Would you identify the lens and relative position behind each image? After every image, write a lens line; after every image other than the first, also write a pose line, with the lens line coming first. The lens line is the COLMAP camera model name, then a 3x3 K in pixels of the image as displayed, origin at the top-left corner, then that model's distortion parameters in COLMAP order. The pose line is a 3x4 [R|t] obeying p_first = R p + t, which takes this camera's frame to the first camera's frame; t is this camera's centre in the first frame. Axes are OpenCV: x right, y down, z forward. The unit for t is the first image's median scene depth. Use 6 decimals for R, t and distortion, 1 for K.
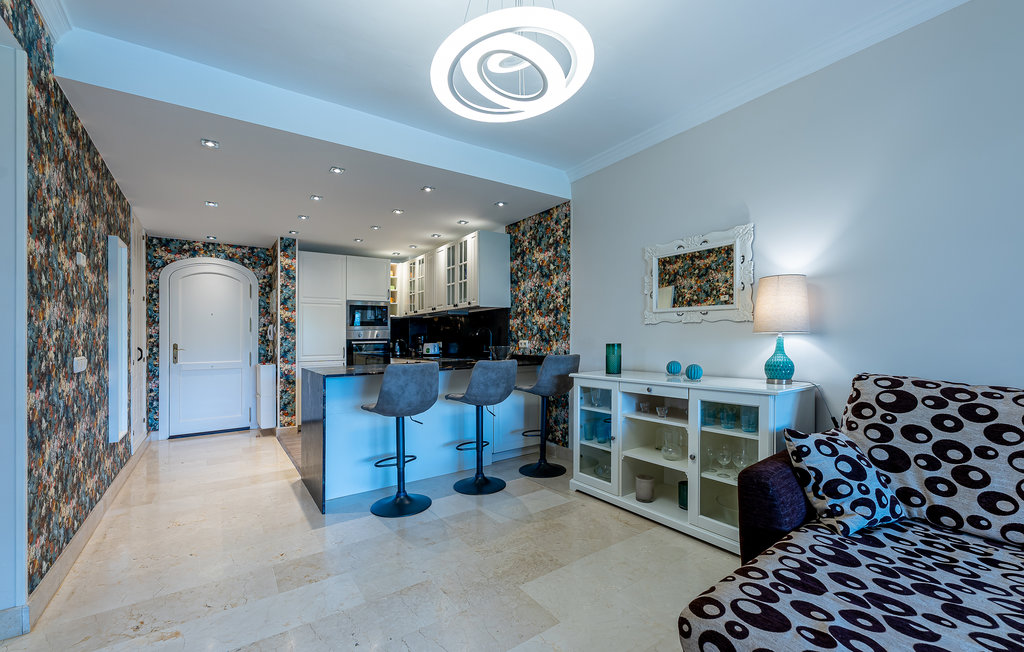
lens RADIAL K [[426.0, 0, 512.0], [0, 426.0, 326.0], [0, 0, 1]] dist [-0.001039, -0.000236]
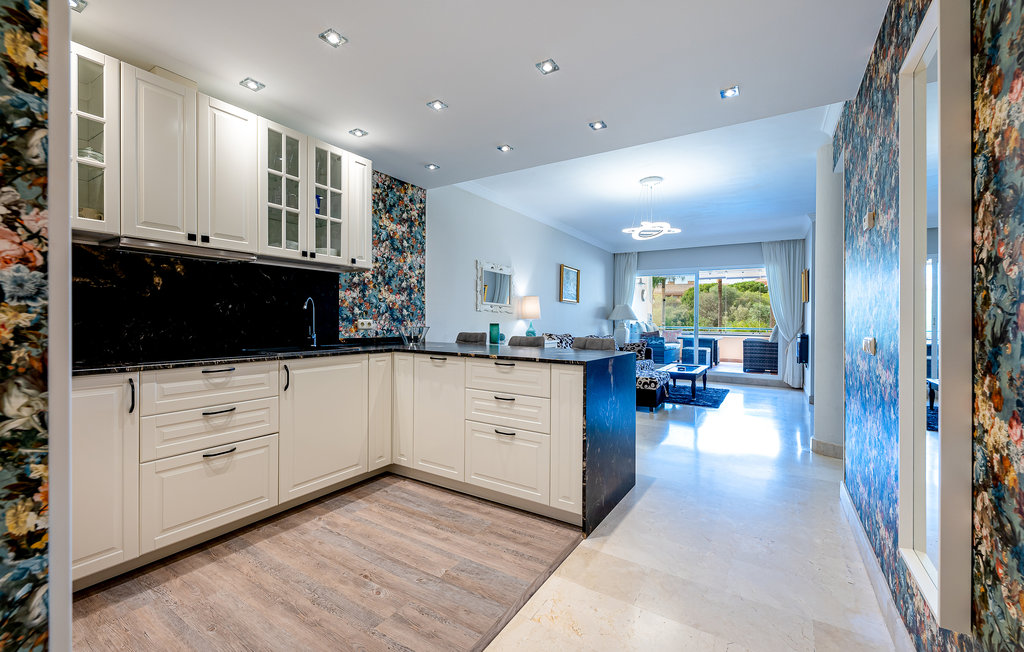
lens RADIAL K [[426.0, 0, 512.0], [0, 426.0, 326.0], [0, 0, 1]] dist [-0.001039, -0.000236]
pose [[-0.391574, 0.008642, 0.920106, -0.875599], [-0.022908, 0.999554, -0.019138, 0.058865], [-0.919861, -0.028571, -0.391201, 1.142984]]
